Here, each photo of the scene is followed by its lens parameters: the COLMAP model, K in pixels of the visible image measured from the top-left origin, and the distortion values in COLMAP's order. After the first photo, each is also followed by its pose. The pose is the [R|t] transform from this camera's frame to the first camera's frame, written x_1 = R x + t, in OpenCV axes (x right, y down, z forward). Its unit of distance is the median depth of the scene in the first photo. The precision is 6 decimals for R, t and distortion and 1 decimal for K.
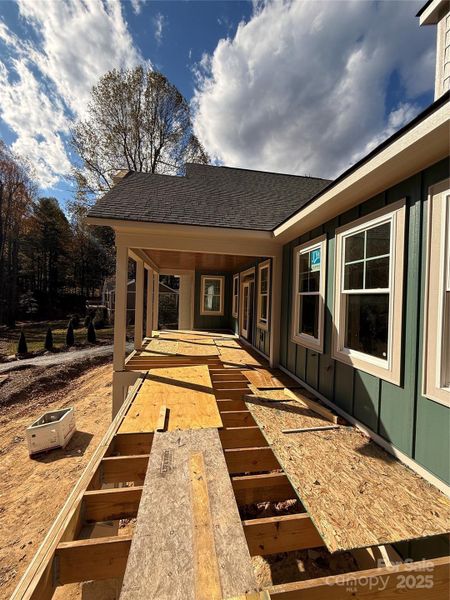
lens RADIAL K [[239.0, 0, 223.6], [0, 239.0, 299.4], [0, 0, 1]] dist [-0.002581, 0.000672]
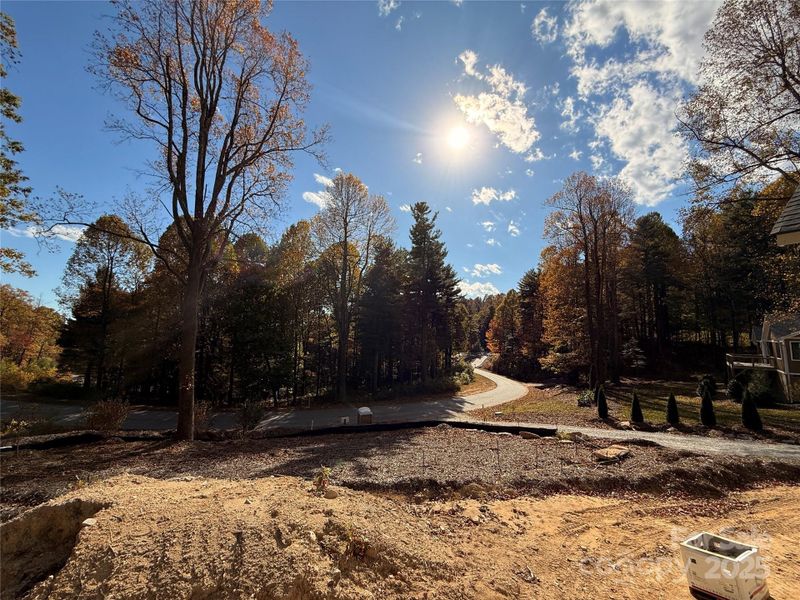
lens RADIAL K [[318.6, 0, 399.4], [0, 318.6, 300.7], [0, 0, 1]] dist [-0.002581, 0.000672]
pose [[0.262708, -0.126385, -0.956562, -0.028710], [-0.017367, 0.990604, -0.135653, -0.020963], [0.964719, 0.052250, 0.258044, -0.061188]]
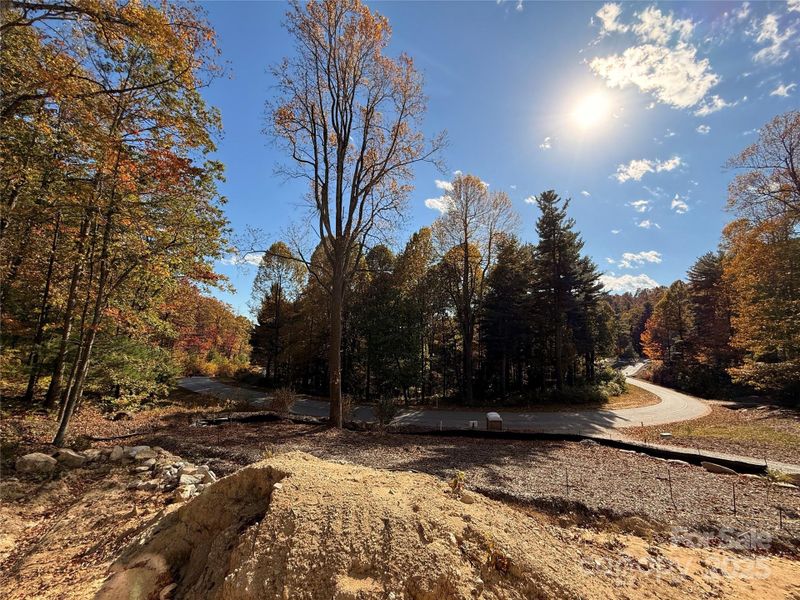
lens RADIAL K [[318.6, 0, 399.1], [0, 318.6, 300.5], [0, 0, 1]] dist [-0.002581, 0.000672]
pose [[-0.115409, -0.136684, -0.983869, -0.034583], [-0.029042, 0.990528, -0.134202, -0.022019], [0.992893, 0.013085, -0.118286, -0.074130]]
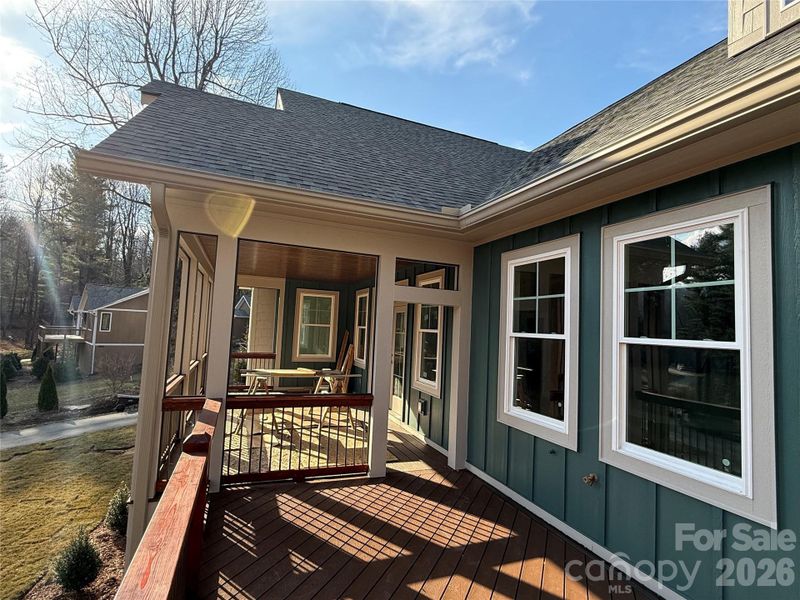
lens RADIAL K [[396.4, 0, 396.5], [0, 396.4, 301.2], [0, 0, 1]] dist [0.002764, -0.003790]
pose [[0.976970, 0.032730, 0.210852, -0.068171], [-0.018894, 0.997554, -0.067303, -0.016080], [-0.212539, 0.061769, 0.975198, 0.068872]]
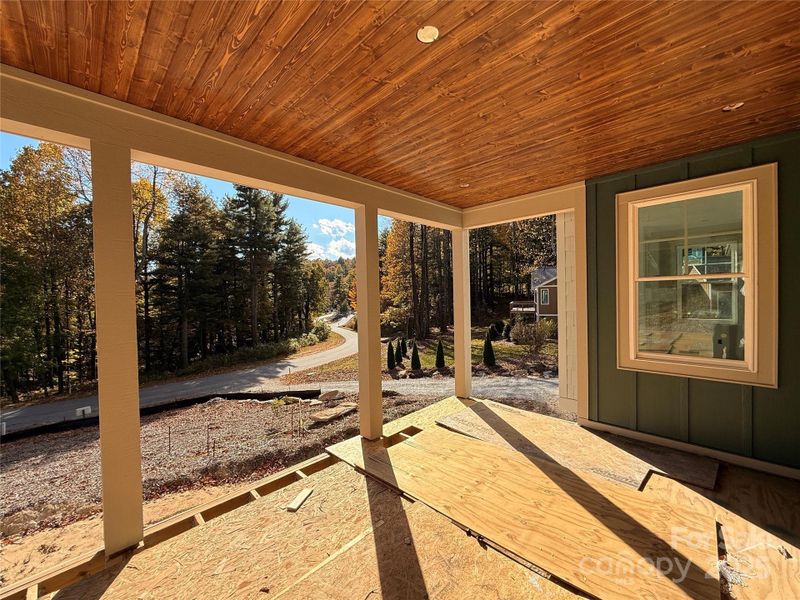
lens RADIAL K [[318.6, 0, 399.8], [0, 318.6, 300.1], [0, 0, 1]] dist [-0.002581, 0.000672]
pose [[0.587608, -0.028314, -0.808650, 0.031278], [0.033456, 0.999383, -0.010682, -0.004855], [0.808454, -0.020777, 0.588192, 0.719128]]
